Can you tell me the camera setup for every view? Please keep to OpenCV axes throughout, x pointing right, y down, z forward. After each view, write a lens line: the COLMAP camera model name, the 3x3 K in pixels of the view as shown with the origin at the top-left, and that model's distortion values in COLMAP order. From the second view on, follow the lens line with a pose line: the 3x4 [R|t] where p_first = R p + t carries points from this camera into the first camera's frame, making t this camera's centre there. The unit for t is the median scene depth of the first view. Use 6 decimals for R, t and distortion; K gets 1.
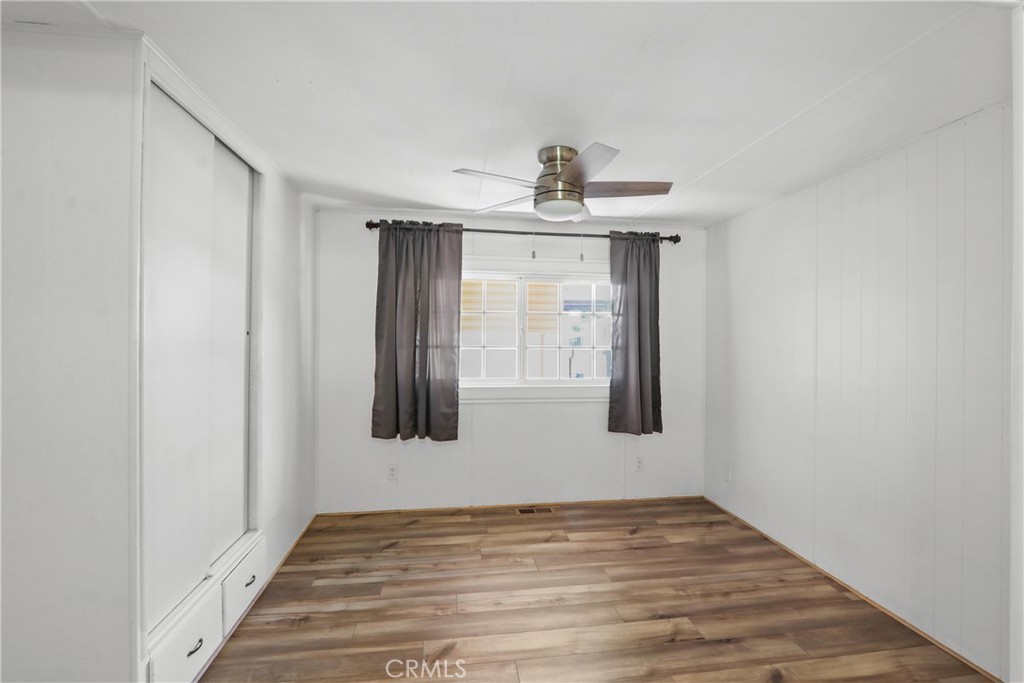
lens RADIAL K [[475.6, 0, 520.6], [0, 475.6, 337.3], [0, 0, 1]] dist [-0.010202, 0.000388]
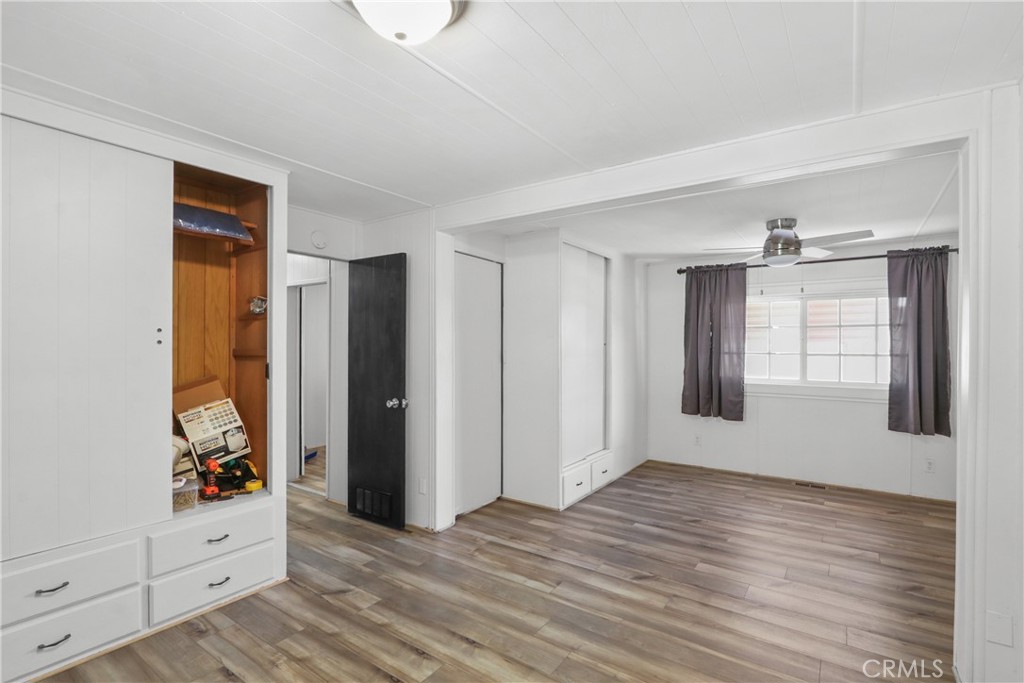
lens RADIAL K [[475.6, 0, 520.6], [0, 475.6, 337.3], [0, 0, 1]] dist [-0.010202, 0.000388]
pose [[0.729283, -0.015318, -0.684041, 0.345511], [0.004797, 0.999839, -0.017276, -0.005200], [0.684195, 0.009318, 0.729239, -0.443515]]
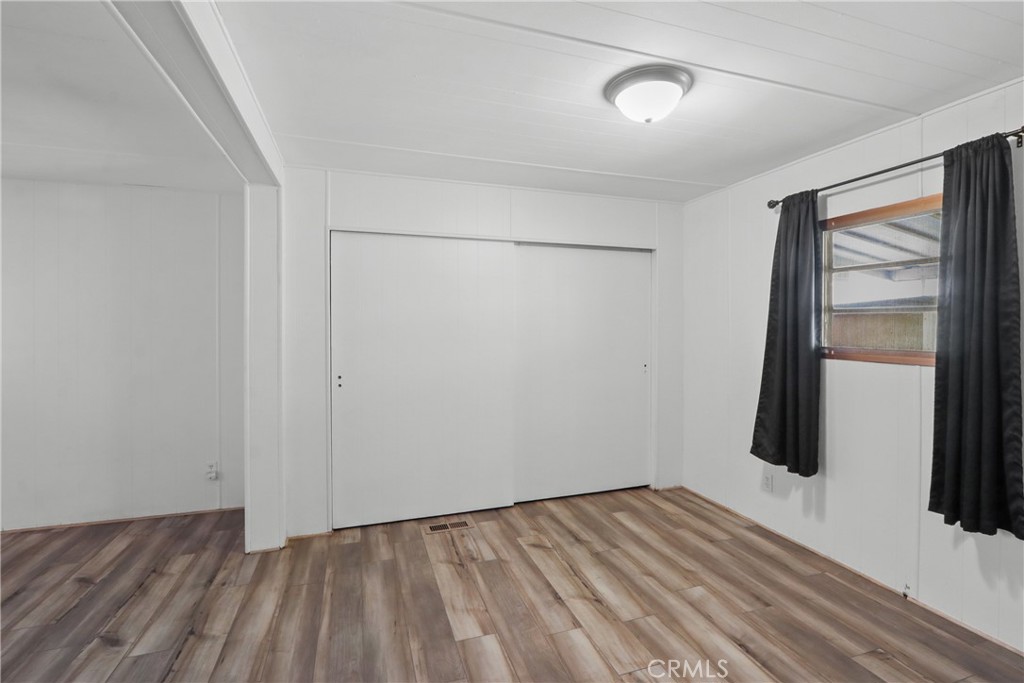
lens RADIAL K [[475.6, 0, 520.6], [0, 475.6, 337.3], [0, 0, 1]] dist [-0.010202, 0.000388]
pose [[-0.174362, -0.030446, 0.984211, -0.495698], [-0.003180, 0.999534, 0.030357, -0.001015], [-0.984677, 0.002163, -0.174377, 0.010035]]
